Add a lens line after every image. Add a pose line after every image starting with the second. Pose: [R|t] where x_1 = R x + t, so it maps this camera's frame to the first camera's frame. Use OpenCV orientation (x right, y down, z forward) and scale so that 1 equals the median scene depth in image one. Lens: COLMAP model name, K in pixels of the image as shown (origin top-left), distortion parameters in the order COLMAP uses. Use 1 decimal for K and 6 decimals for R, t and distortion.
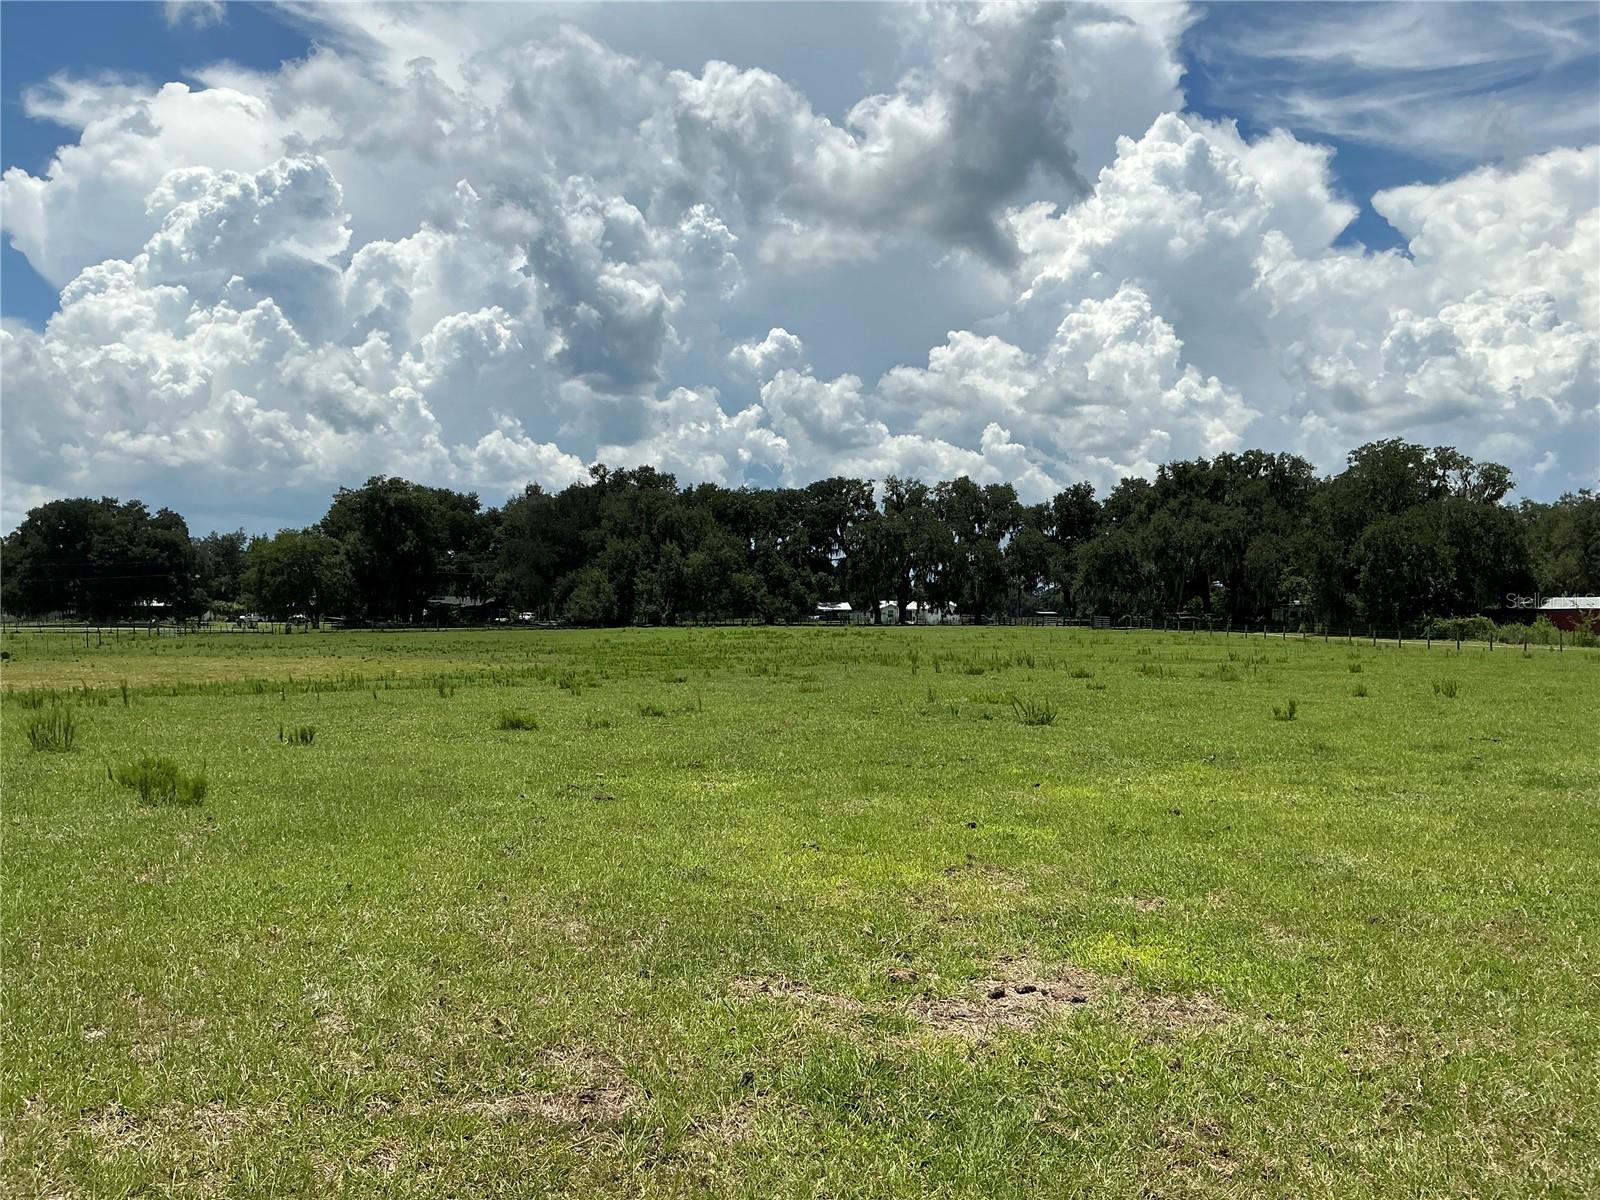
lens RADIAL K [[1314.7, 0, 787.1], [0, 1314.7, 601.0], [0, 0, 1]] dist [0.111987, -0.230798]
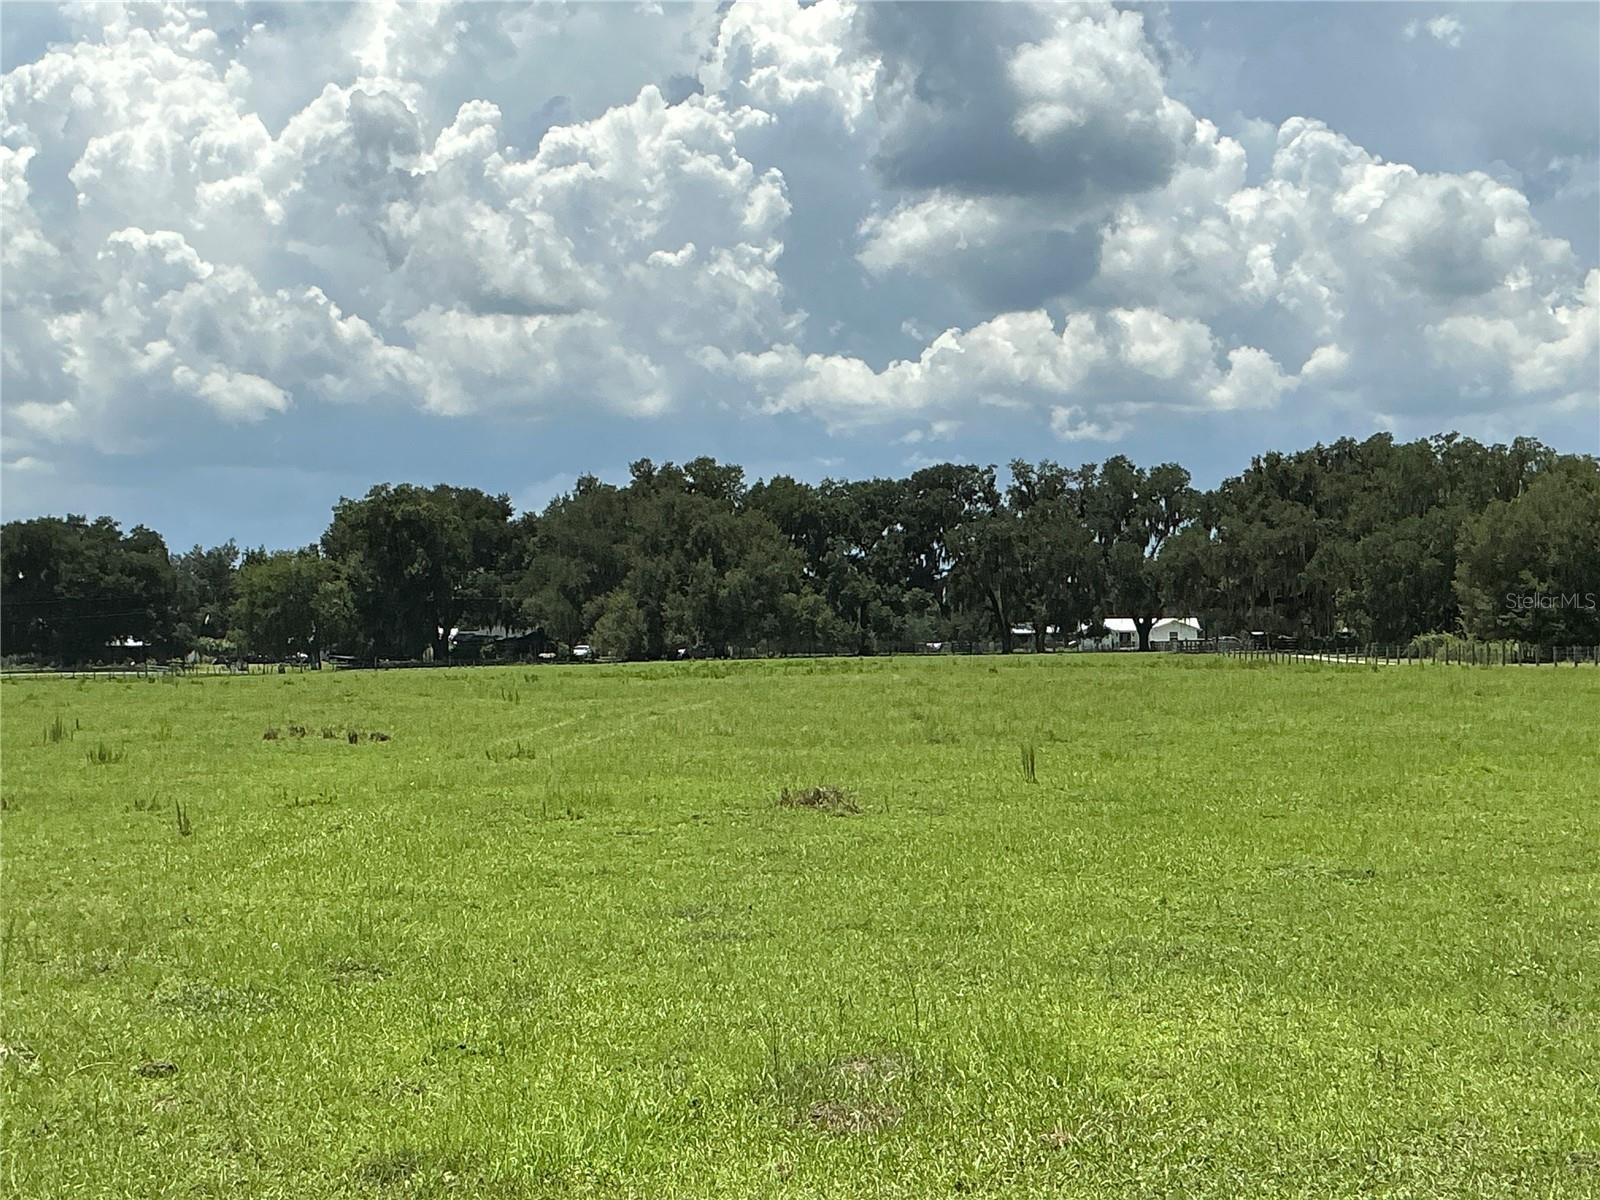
lens RADIAL K [[2631.7, 0, 775.2], [0, 2631.7, 621.2], [0, 0, 1]] dist [0.114222, 0.000000]
pose [[0.981335, -0.020319, -0.191228, 0.241313], [0.020880, 0.999782, 0.000918, -0.004950], [0.191168, -0.004894, 0.981545, -0.559536]]
